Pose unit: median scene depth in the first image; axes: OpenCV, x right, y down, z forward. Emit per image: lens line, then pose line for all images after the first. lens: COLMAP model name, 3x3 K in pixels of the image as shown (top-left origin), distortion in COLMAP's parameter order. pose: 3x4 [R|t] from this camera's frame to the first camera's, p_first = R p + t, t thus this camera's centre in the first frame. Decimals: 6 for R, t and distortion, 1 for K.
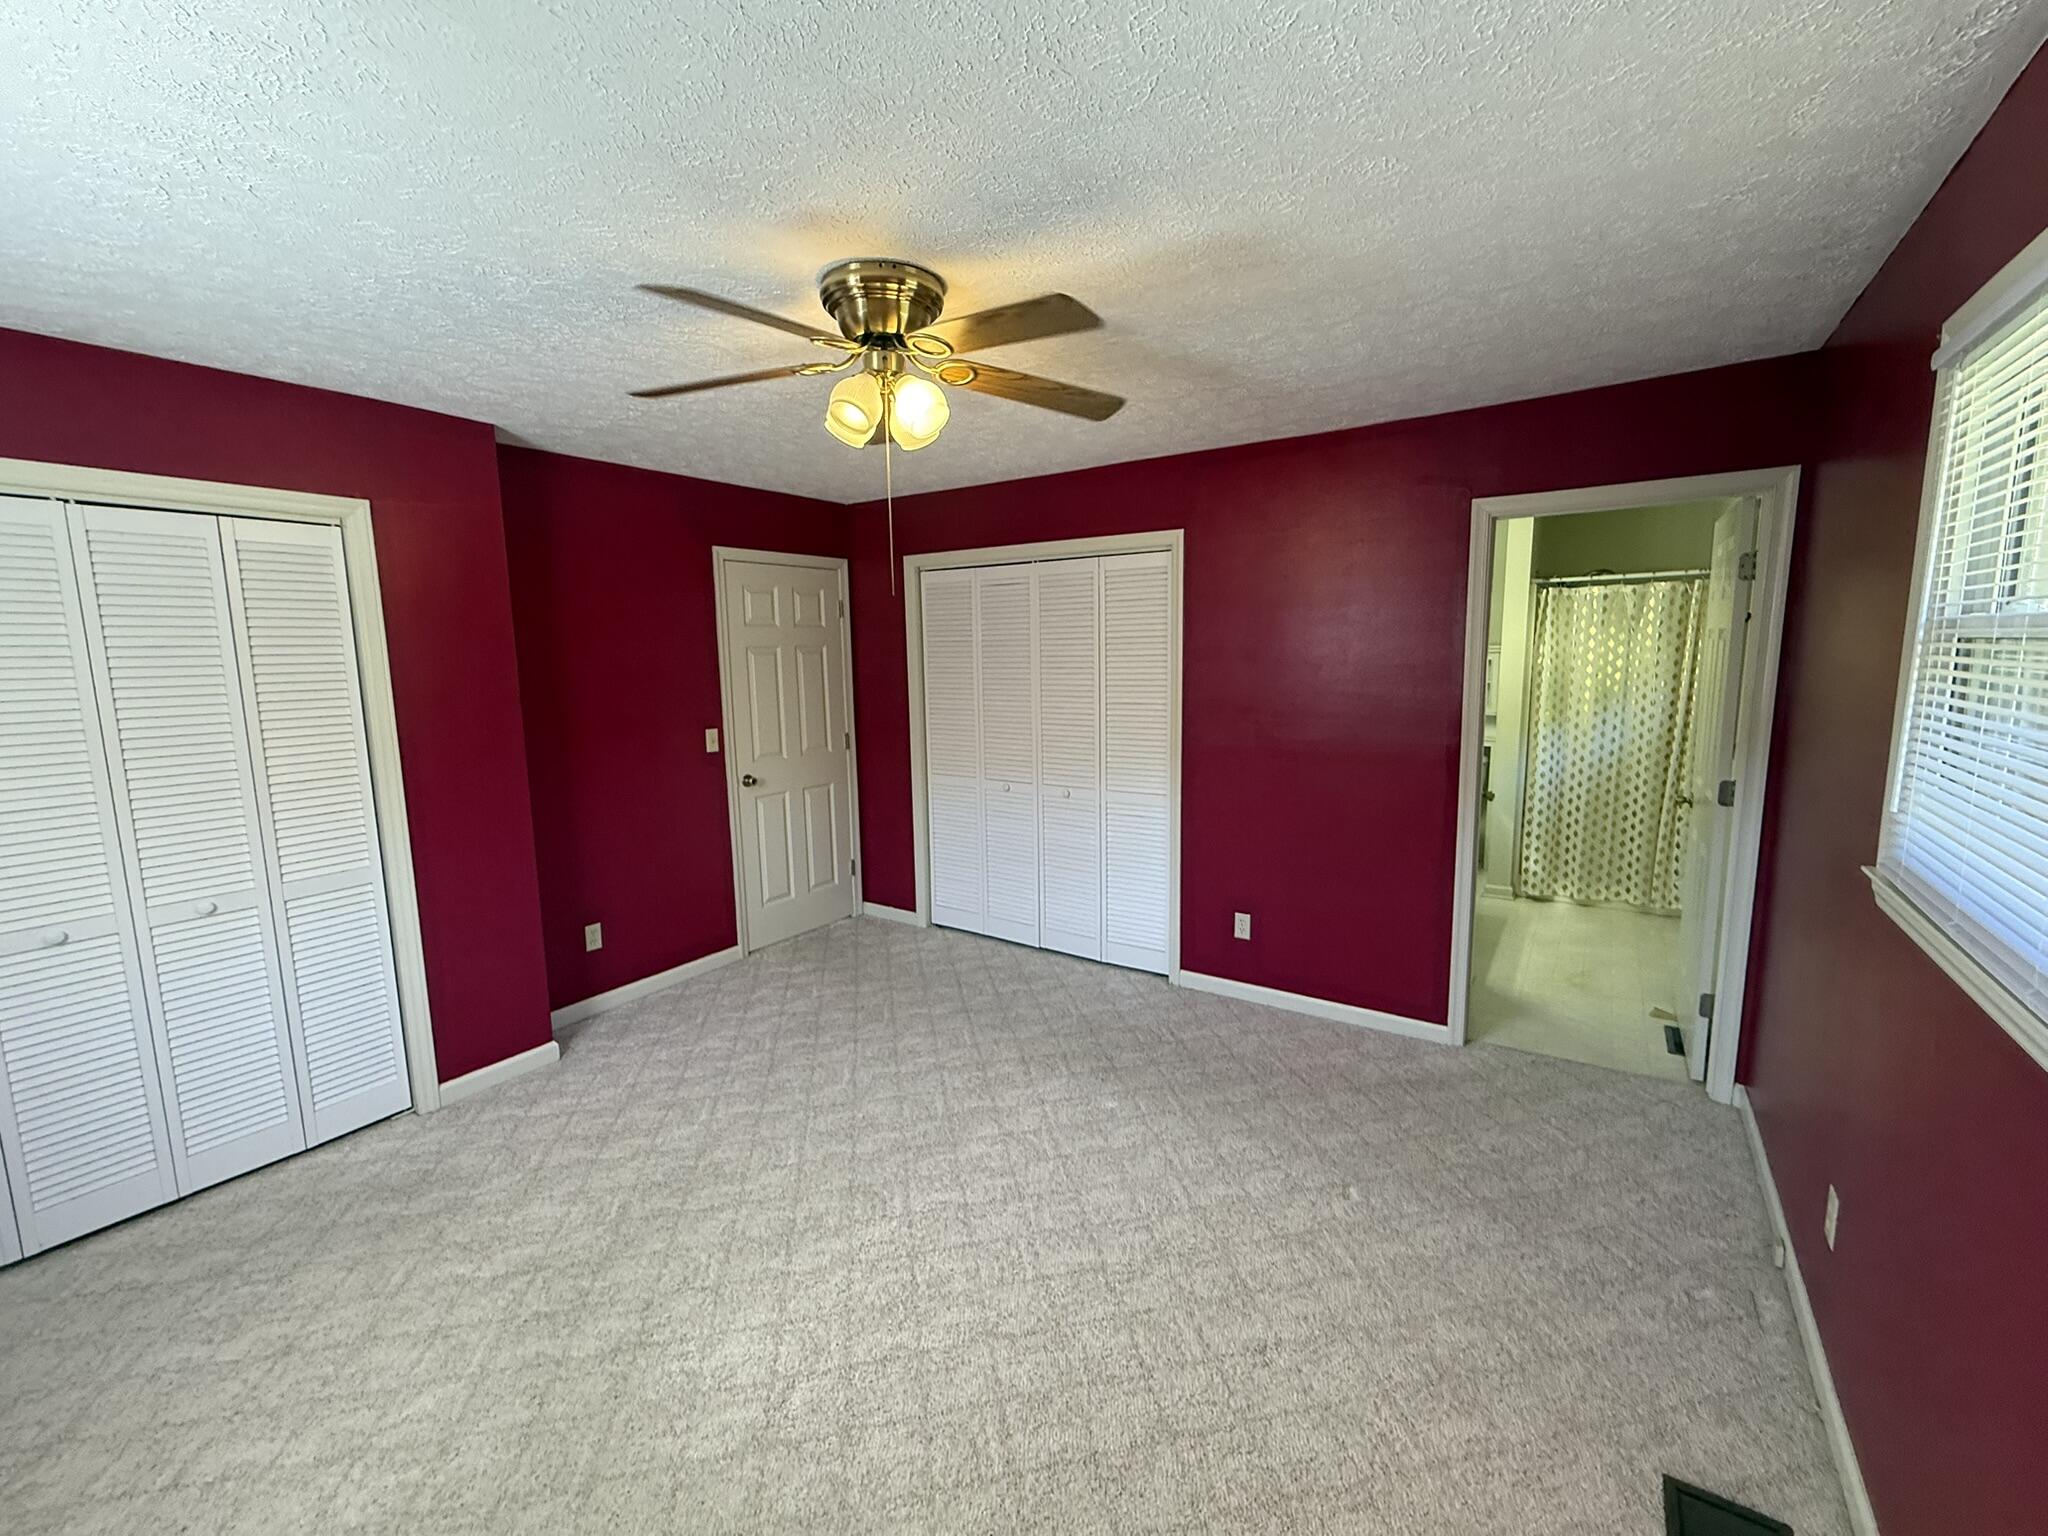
lens RADIAL K [[841.8, 0, 1017.2], [0, 841.8, 772.5], [0, 0, 1]] dist [-0.001786, 0.000023]
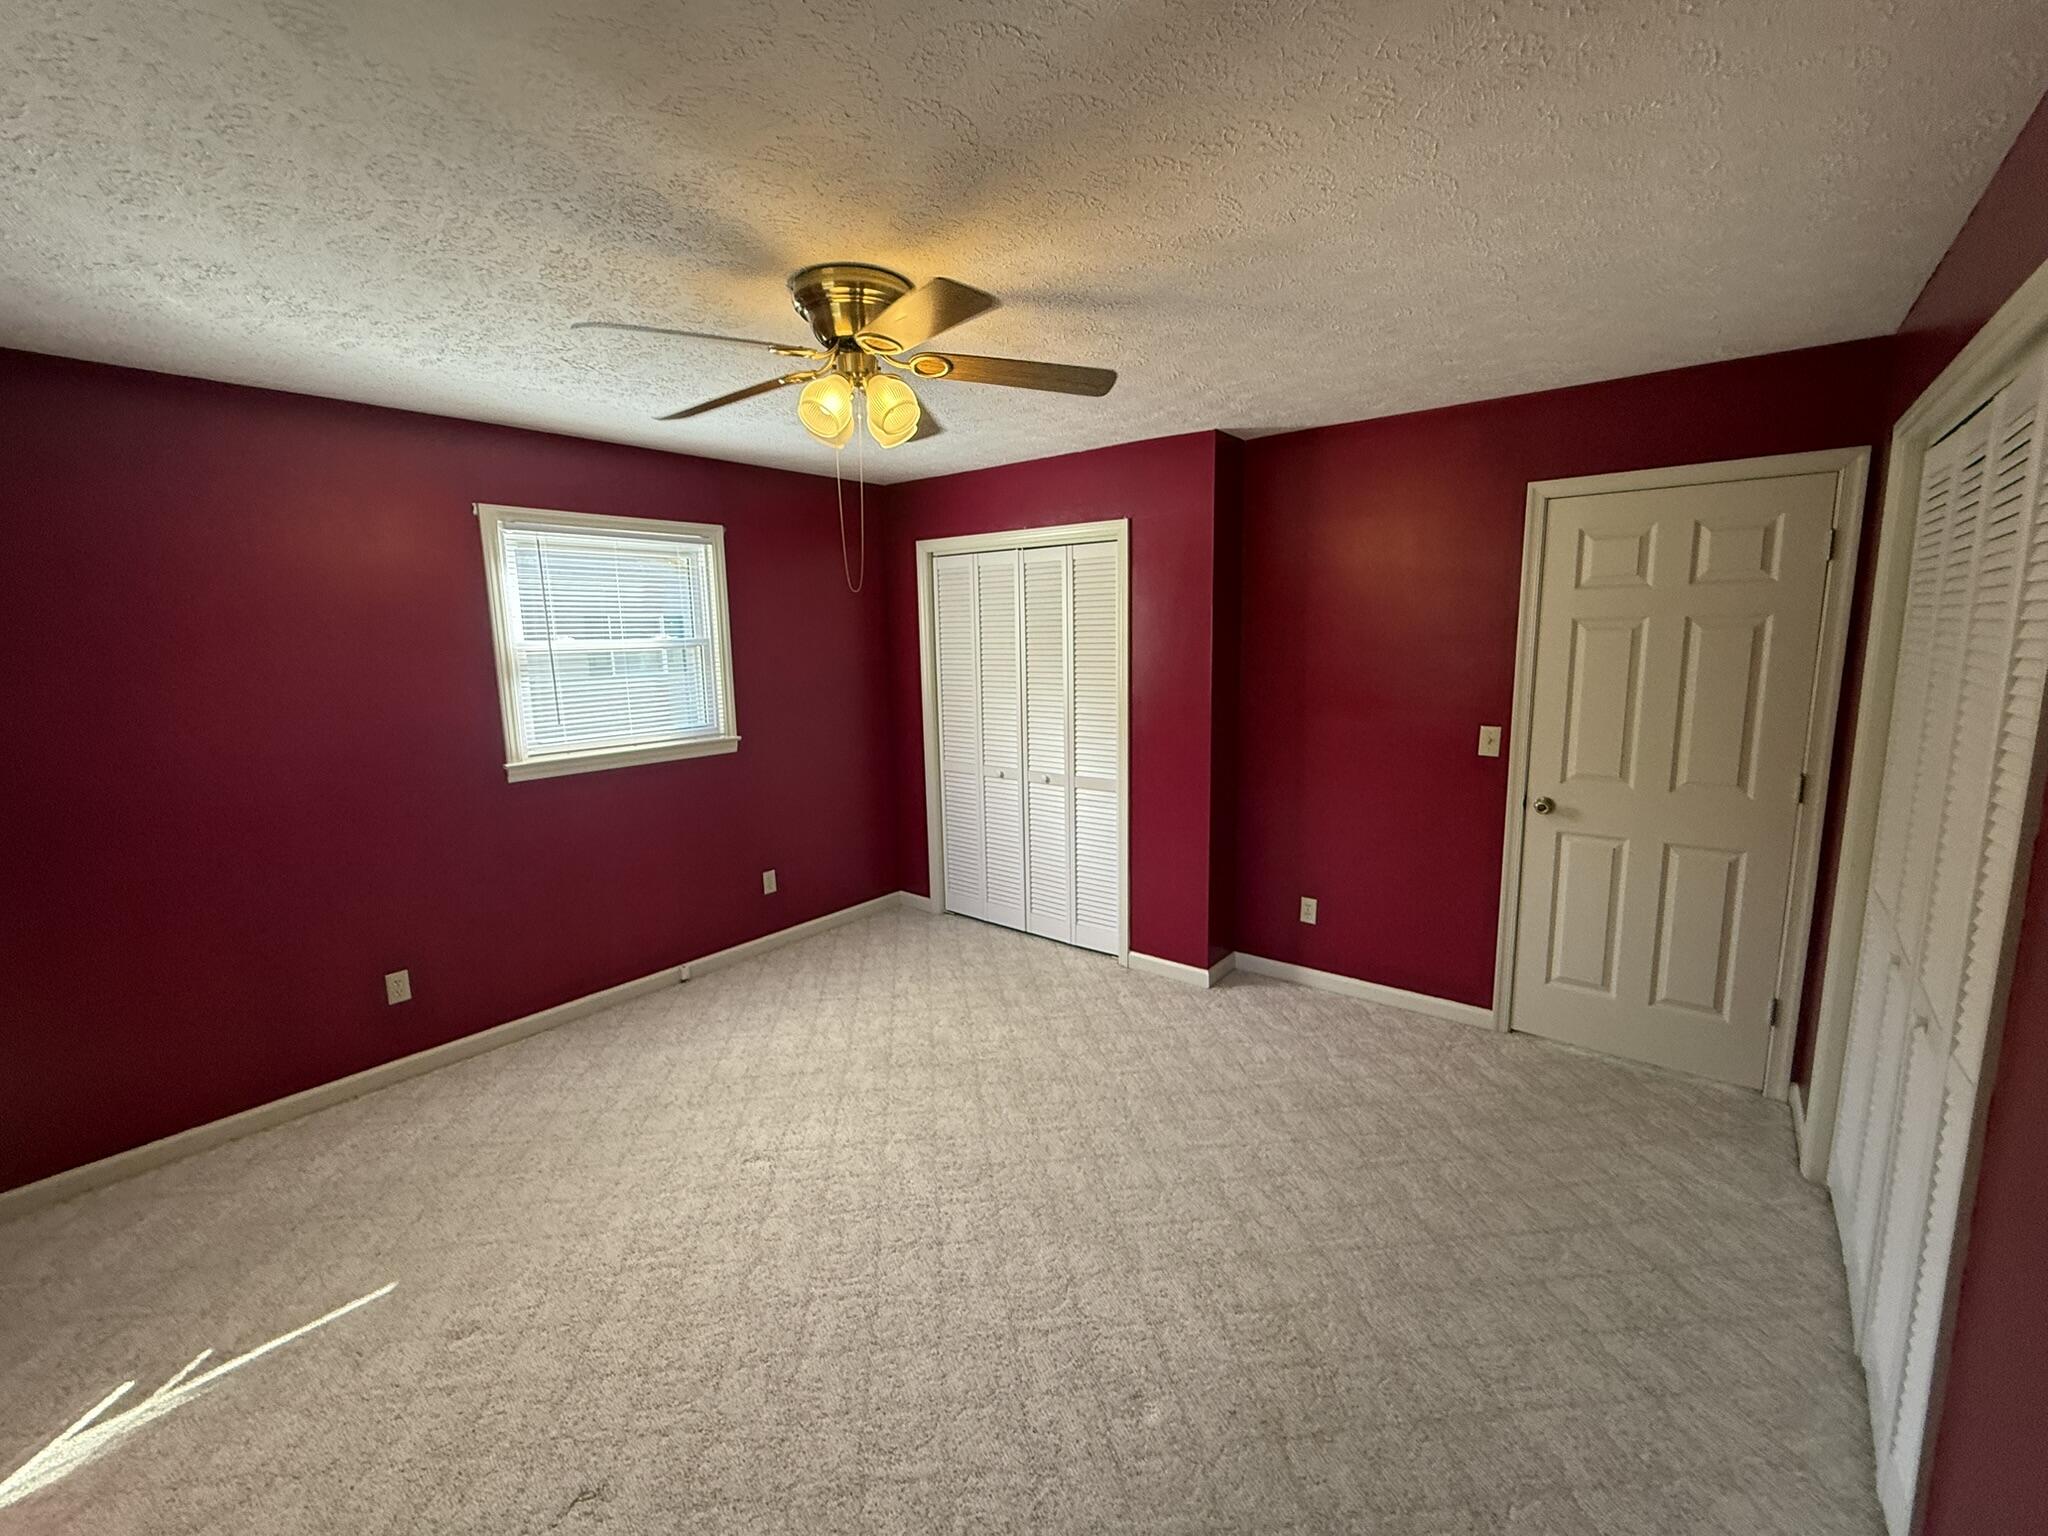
lens RADIAL K [[841.8, 0, 1017.2], [0, 841.8, 772.5], [0, 0, 1]] dist [-0.001786, 0.000023]
pose [[-0.066833, 0.184945, -0.980474, 0.577618], [-0.127352, 0.973052, 0.192226, -0.138730], [0.989603, 0.137712, -0.041478, 0.815965]]
